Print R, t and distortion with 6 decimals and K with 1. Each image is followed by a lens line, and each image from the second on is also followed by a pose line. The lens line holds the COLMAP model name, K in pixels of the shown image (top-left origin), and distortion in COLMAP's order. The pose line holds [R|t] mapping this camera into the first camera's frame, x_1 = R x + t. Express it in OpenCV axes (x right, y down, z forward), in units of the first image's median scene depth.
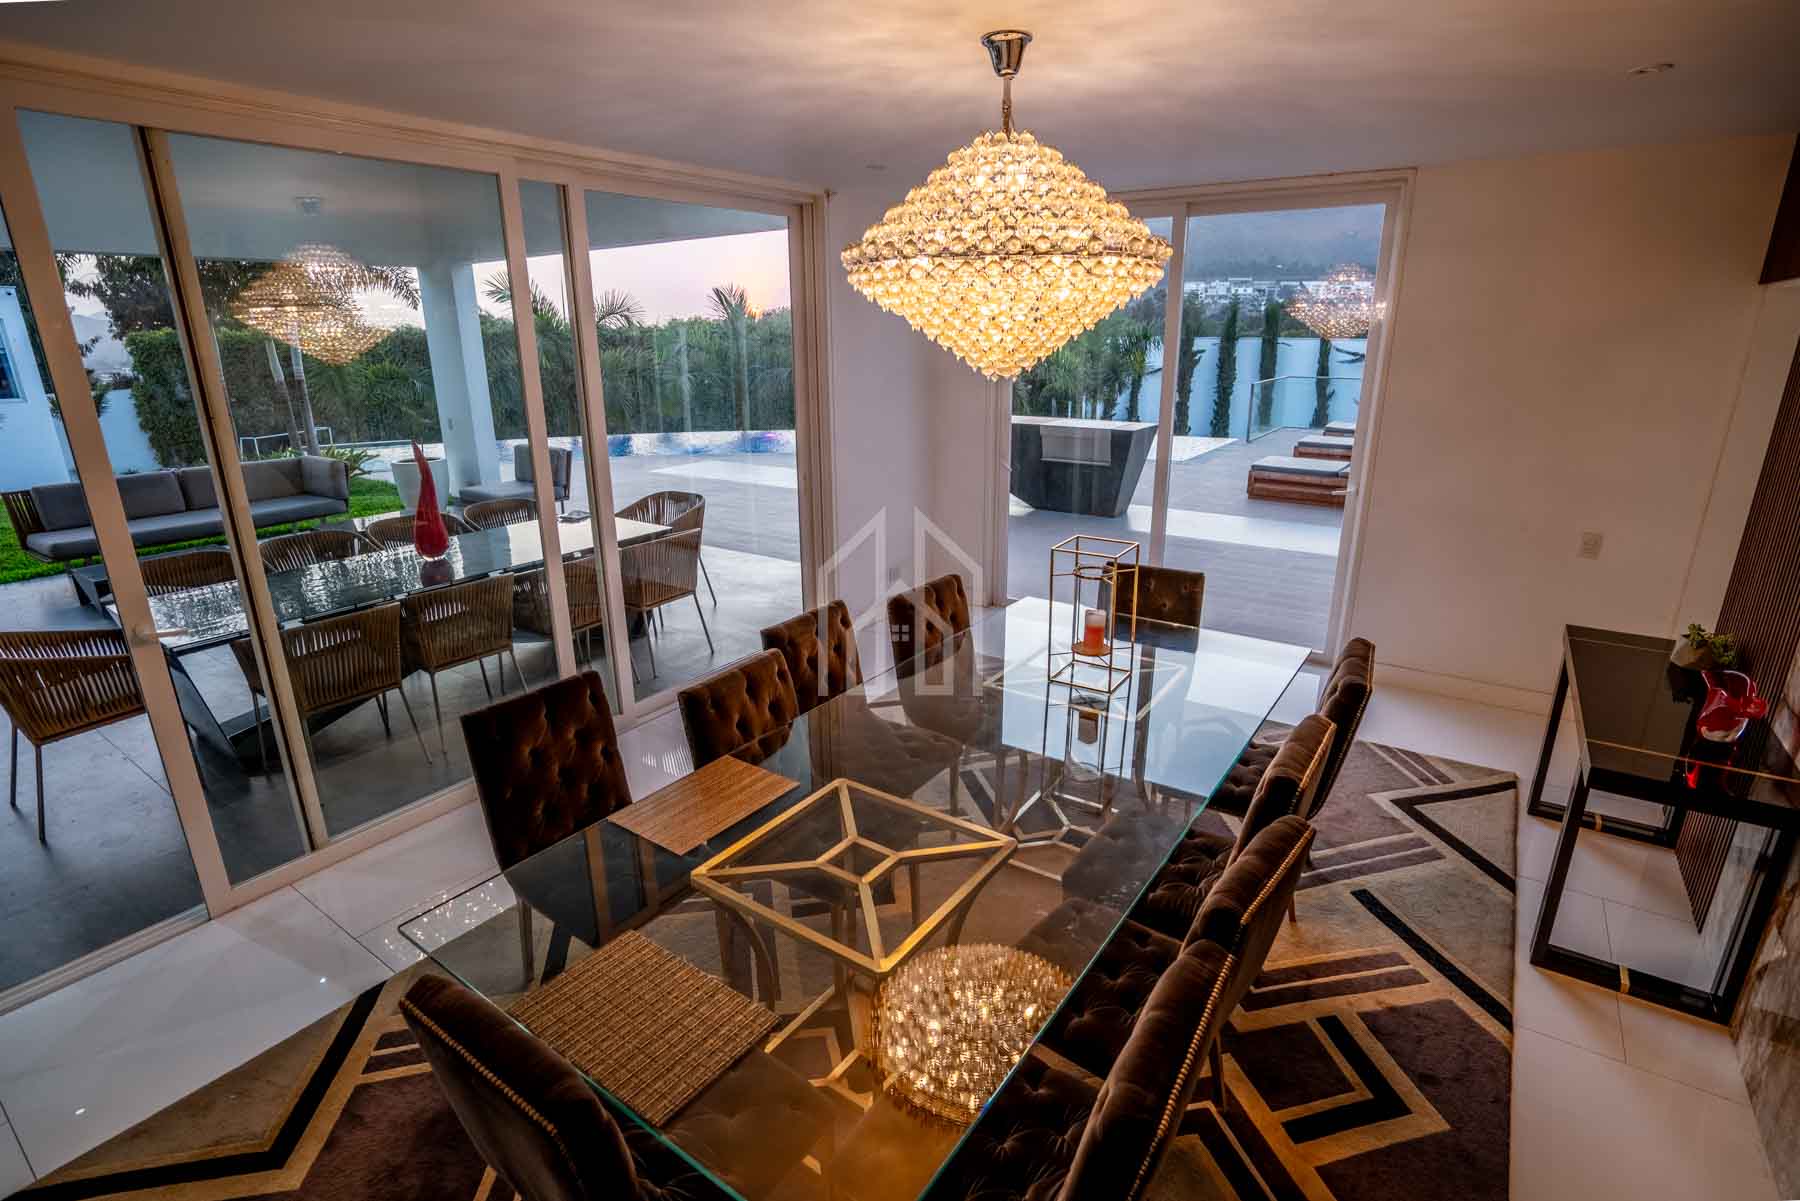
lens RADIAL K [[846.8, 0, 900.0], [0, 846.8, 600.5], [0, 0, 1]] dist [-0.058892, 0.019797]
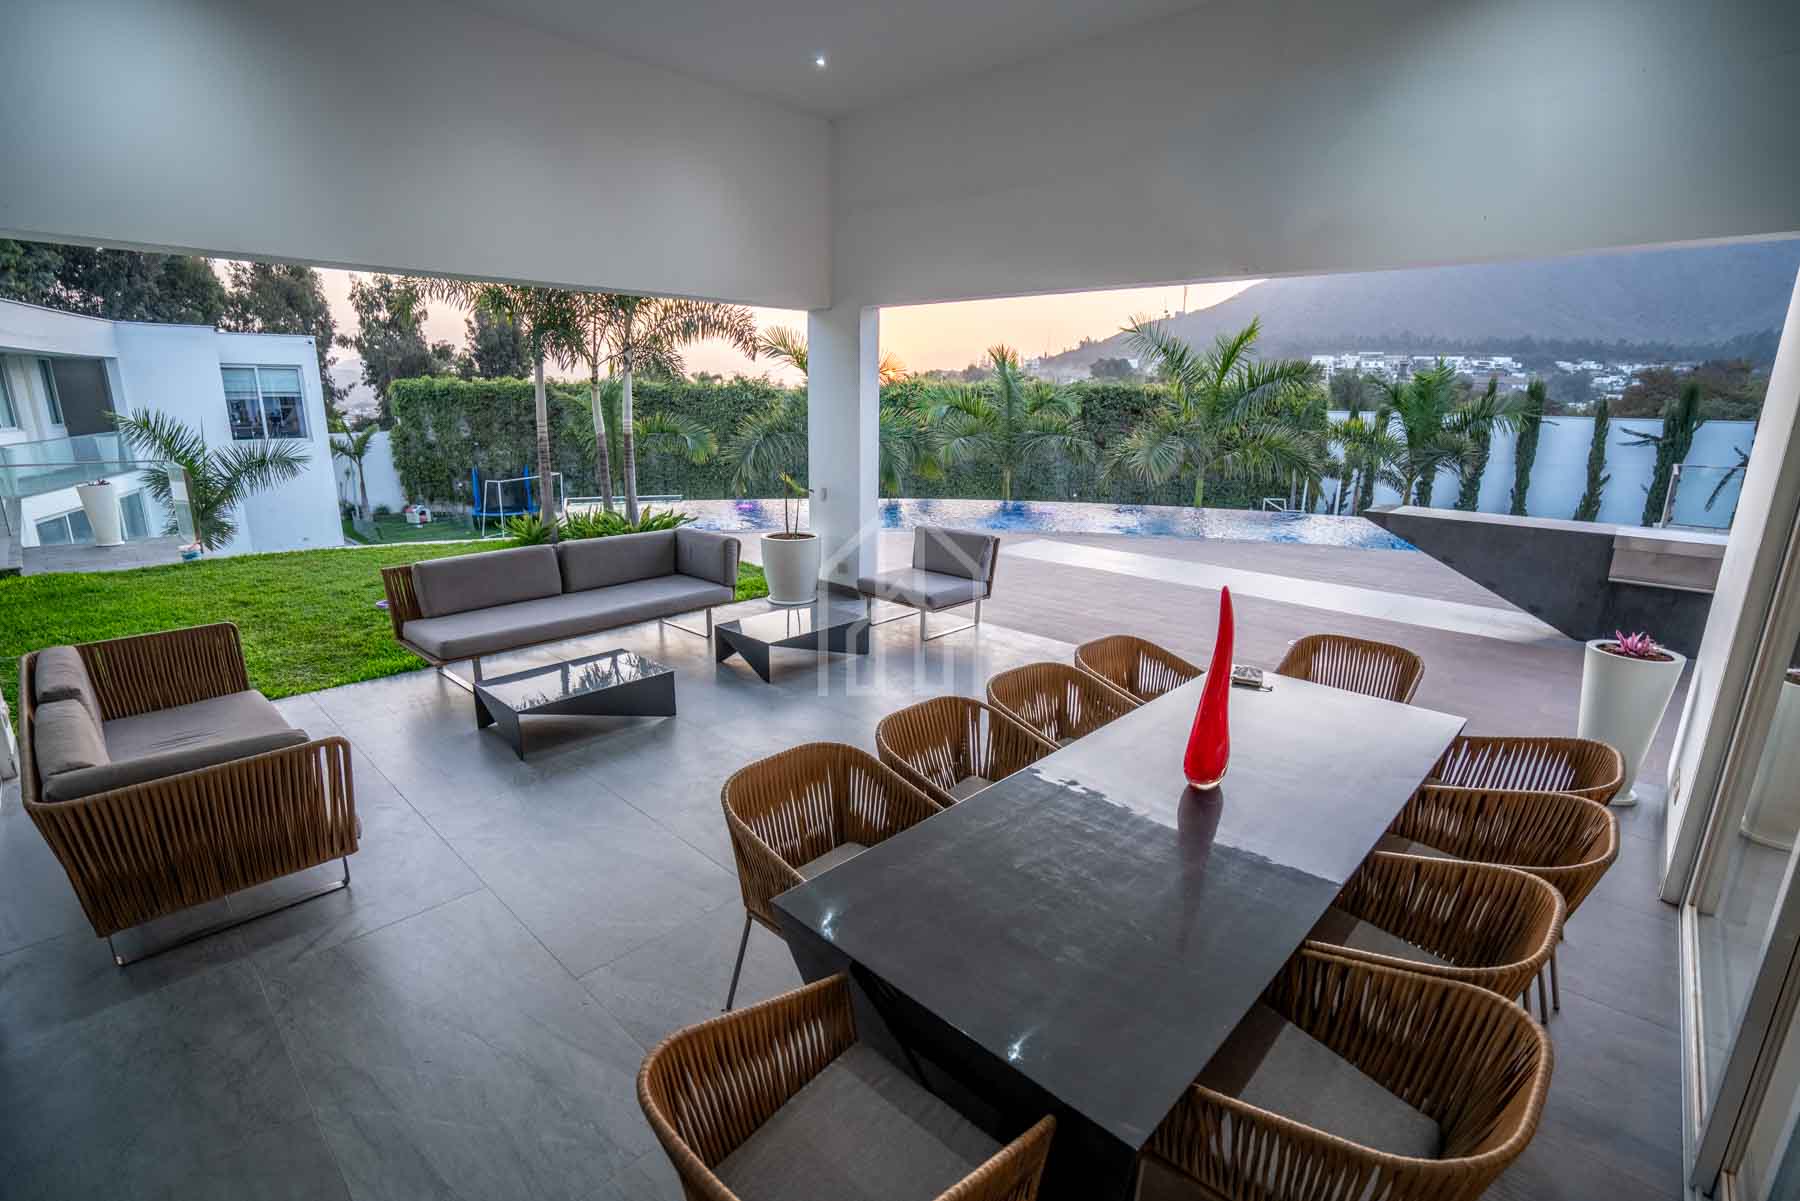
lens RADIAL K [[810.7, 0, 900.0], [0, 810.7, 600.5], [0, 0, 1]] dist [-0.051455, 0.016948]
pose [[0.987983, 0.057172, -0.143598, -0.111232], [-0.065819, 0.996248, -0.056201, -0.020713], [0.139846, 0.064978, 0.988039, 0.067449]]
